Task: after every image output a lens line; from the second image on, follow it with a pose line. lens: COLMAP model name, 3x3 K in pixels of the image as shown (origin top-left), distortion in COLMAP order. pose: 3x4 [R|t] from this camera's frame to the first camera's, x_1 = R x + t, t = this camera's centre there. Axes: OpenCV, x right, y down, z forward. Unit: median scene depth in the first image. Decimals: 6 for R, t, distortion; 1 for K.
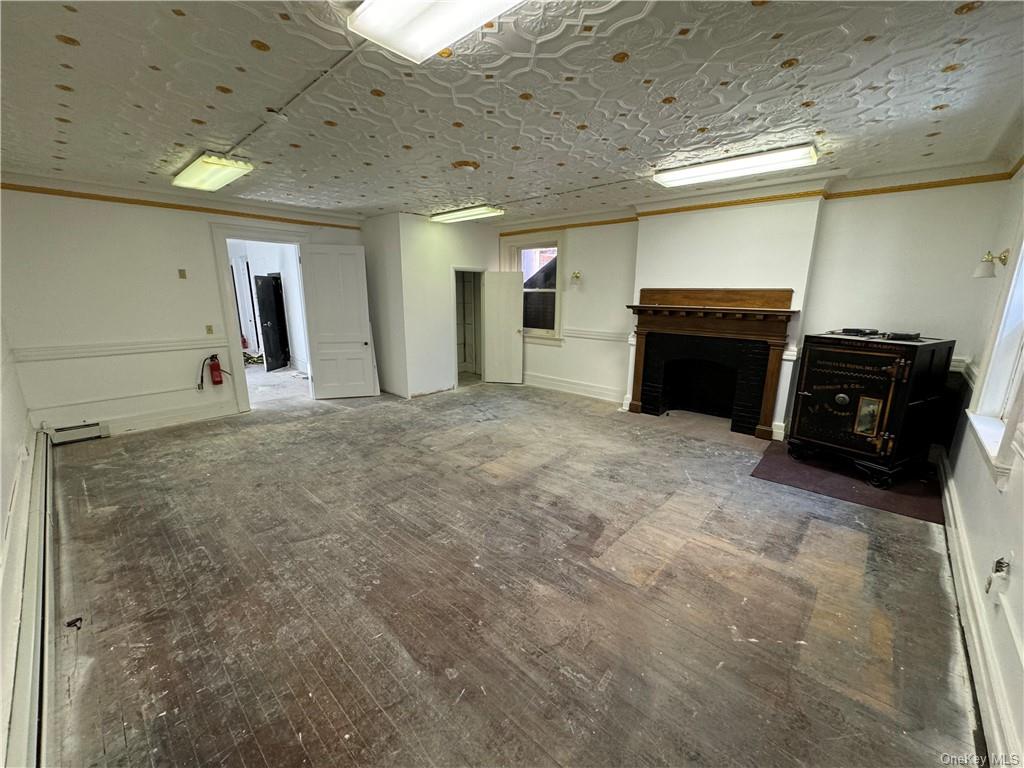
lens RADIAL K [[409.1, 0, 510.4], [0, 409.1, 381.3], [0, 0, 1]] dist [-0.001552, 0.000444]
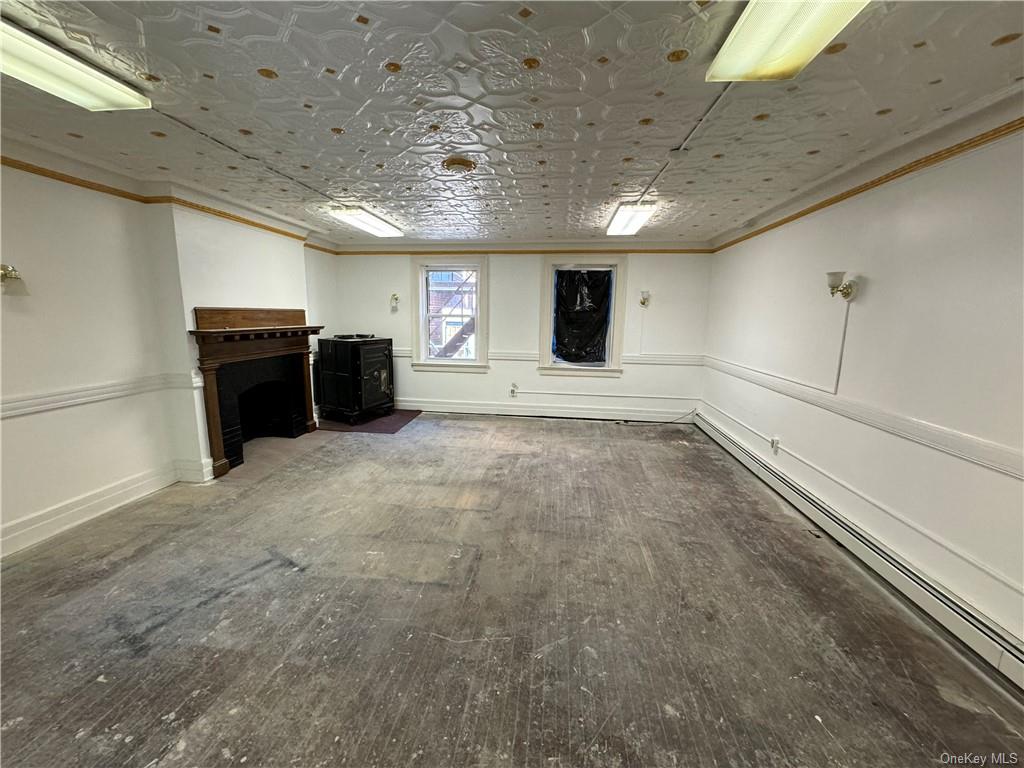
lens RADIAL K [[409.1, 0, 510.5], [0, 409.1, 387.1], [0, 0, 1]] dist [-0.001552, 0.000444]
pose [[-0.584539, -0.156104, 0.796207, -0.798922], [0.161285, 0.939378, 0.302582, -0.302540], [-0.795174, 0.305287, -0.523925, 1.329446]]
